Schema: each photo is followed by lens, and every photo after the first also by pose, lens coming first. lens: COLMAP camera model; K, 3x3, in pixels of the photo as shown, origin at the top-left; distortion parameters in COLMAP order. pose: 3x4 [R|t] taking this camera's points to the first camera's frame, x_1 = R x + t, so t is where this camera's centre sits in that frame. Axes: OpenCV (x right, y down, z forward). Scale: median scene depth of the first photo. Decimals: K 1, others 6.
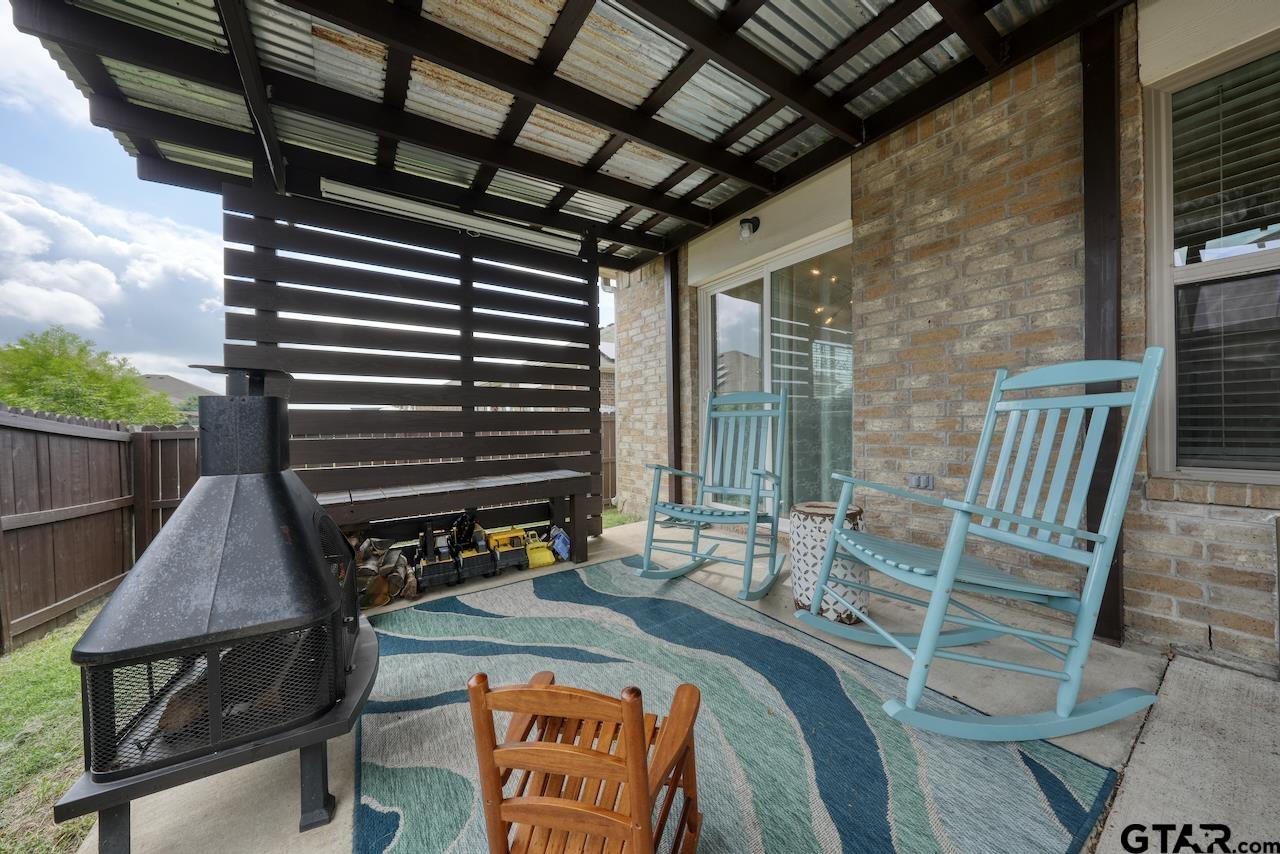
lens RADIAL K [[430.7, 0, 640.0], [0, 430.7, 427.0], [0, 0, 1]] dist [-0.007224, 0.000090]
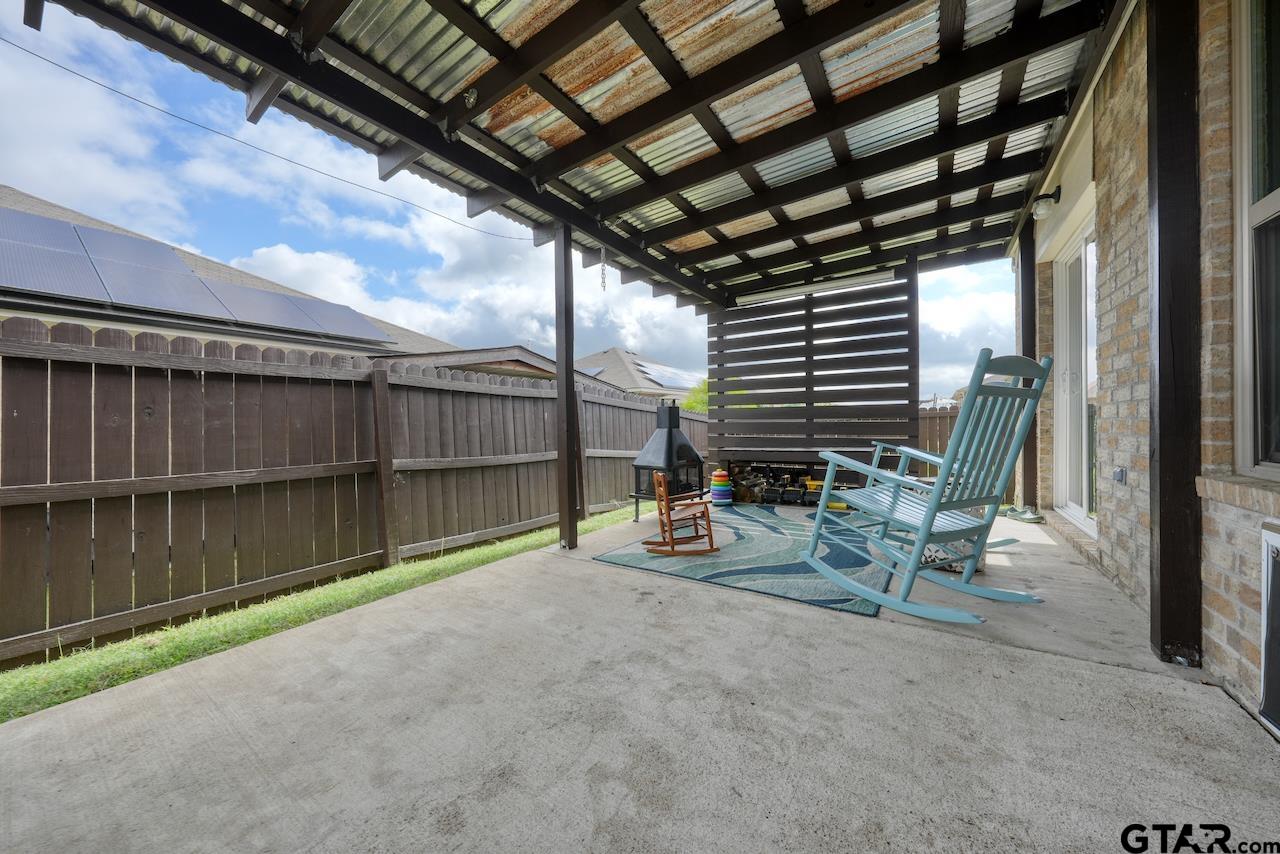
lens RADIAL K [[433.7, 0, 642.1], [0, 433.7, 424.2], [0, 0, 1]] dist [-0.007583, 0.000063]
pose [[0.367378, 0.012832, -0.929983, 0.885061], [-0.002004, 0.999913, 0.013005, 0.010584], [0.930070, -0.002914, 0.367371, -0.182324]]
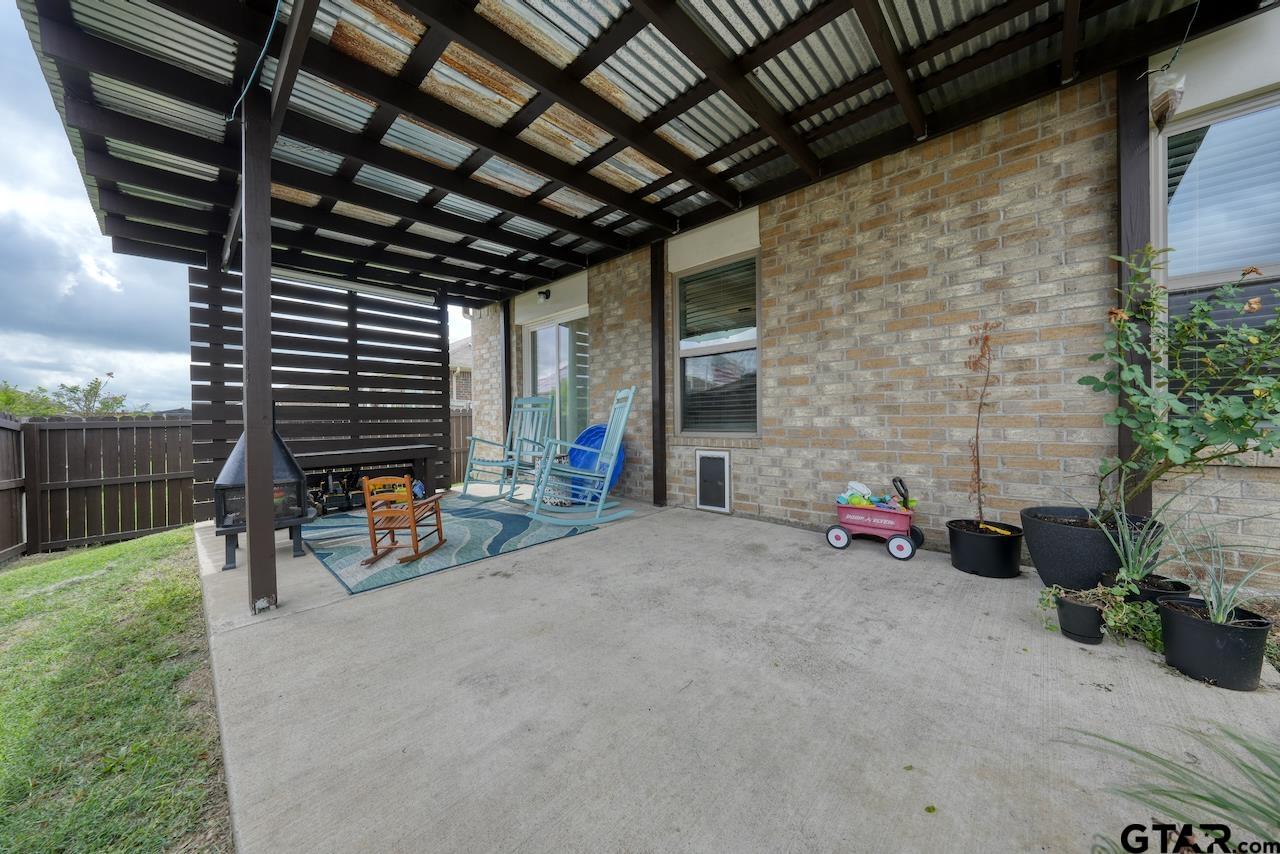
lens RADIAL K [[436.2, 0, 639.7], [0, 436.2, 425.7], [0, 0, 1]] dist [-0.002223, -0.000194]
pose [[0.976041, -0.001632, 0.217579, 0.272749], [0.001179, 0.999997, 0.002213, 0.029907], [-0.217582, -0.001904, 0.976040, -0.779439]]
